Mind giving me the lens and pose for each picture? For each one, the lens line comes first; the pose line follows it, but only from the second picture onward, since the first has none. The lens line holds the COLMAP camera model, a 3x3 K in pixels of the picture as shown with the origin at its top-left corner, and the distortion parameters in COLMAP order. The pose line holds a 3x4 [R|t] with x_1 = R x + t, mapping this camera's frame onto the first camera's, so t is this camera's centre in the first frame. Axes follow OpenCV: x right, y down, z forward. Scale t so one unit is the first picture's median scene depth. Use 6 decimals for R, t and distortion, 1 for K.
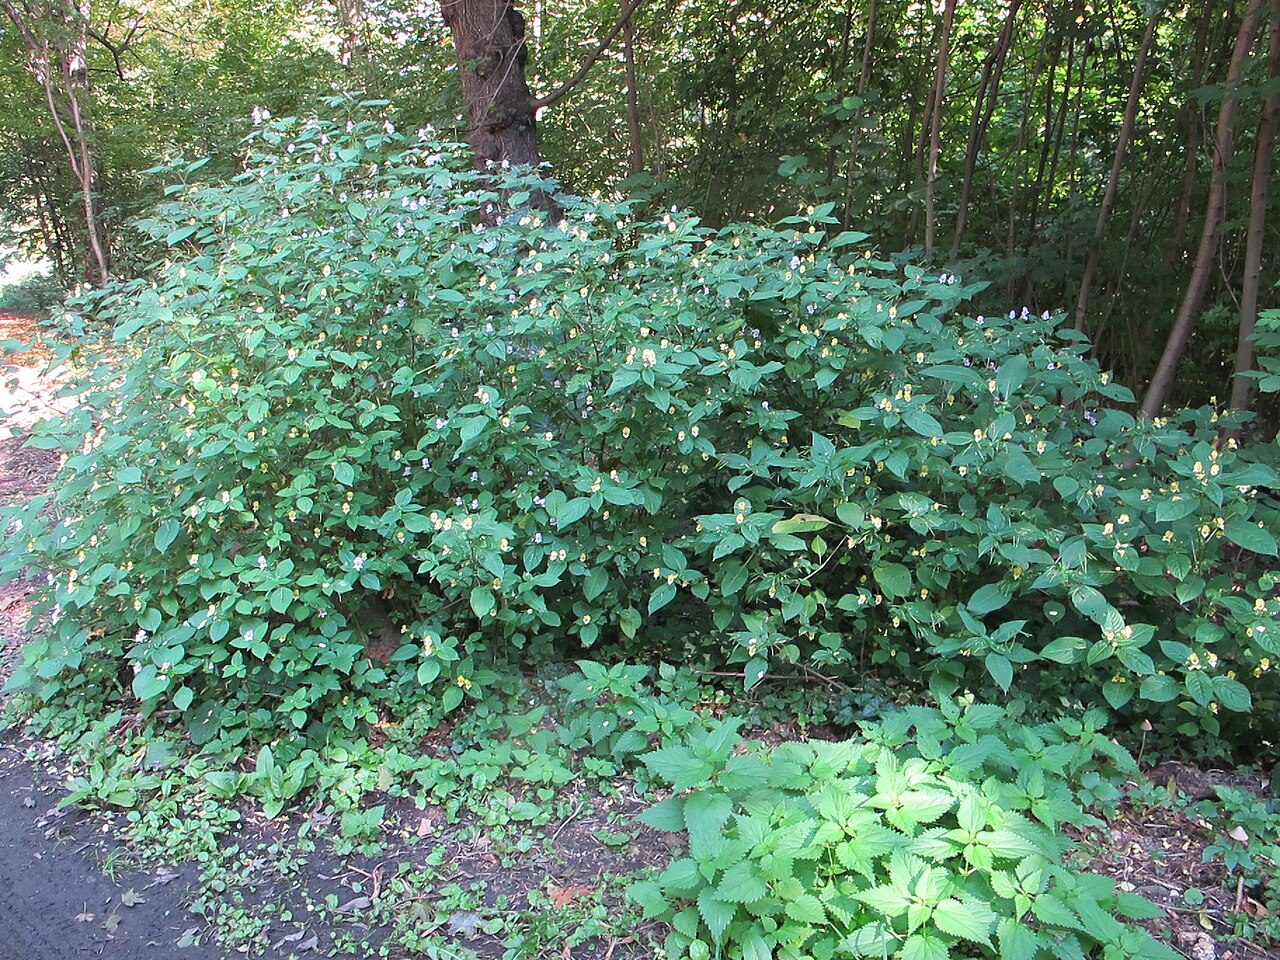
lens RADIAL K [[1083.1, 0, 640.0], [0, 1083.1, 480.0], [0, 0, 1]] dist [-0.082191, 0.001247]
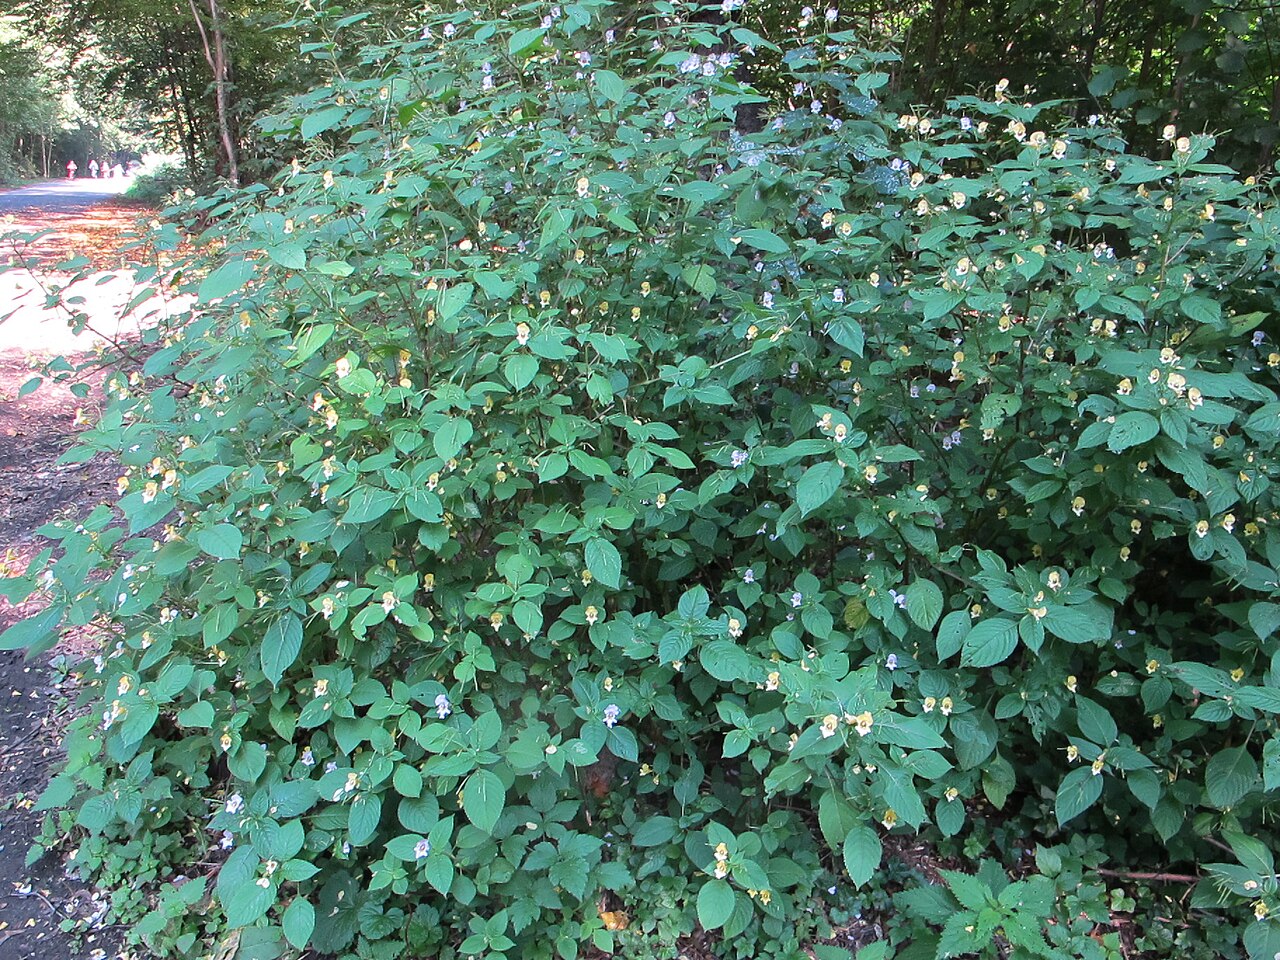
lens RADIAL K [[1083.1, 0, 640.0], [0, 1083.1, 480.0], [0, 0, 1]] dist [-0.082191, 0.001247]
pose [[0.992807, 0.070031, -0.097109, -0.178078], [-0.062553, 0.994987, 0.078029, -0.082229], [0.102086, -0.071393, 0.992210, 0.397542]]
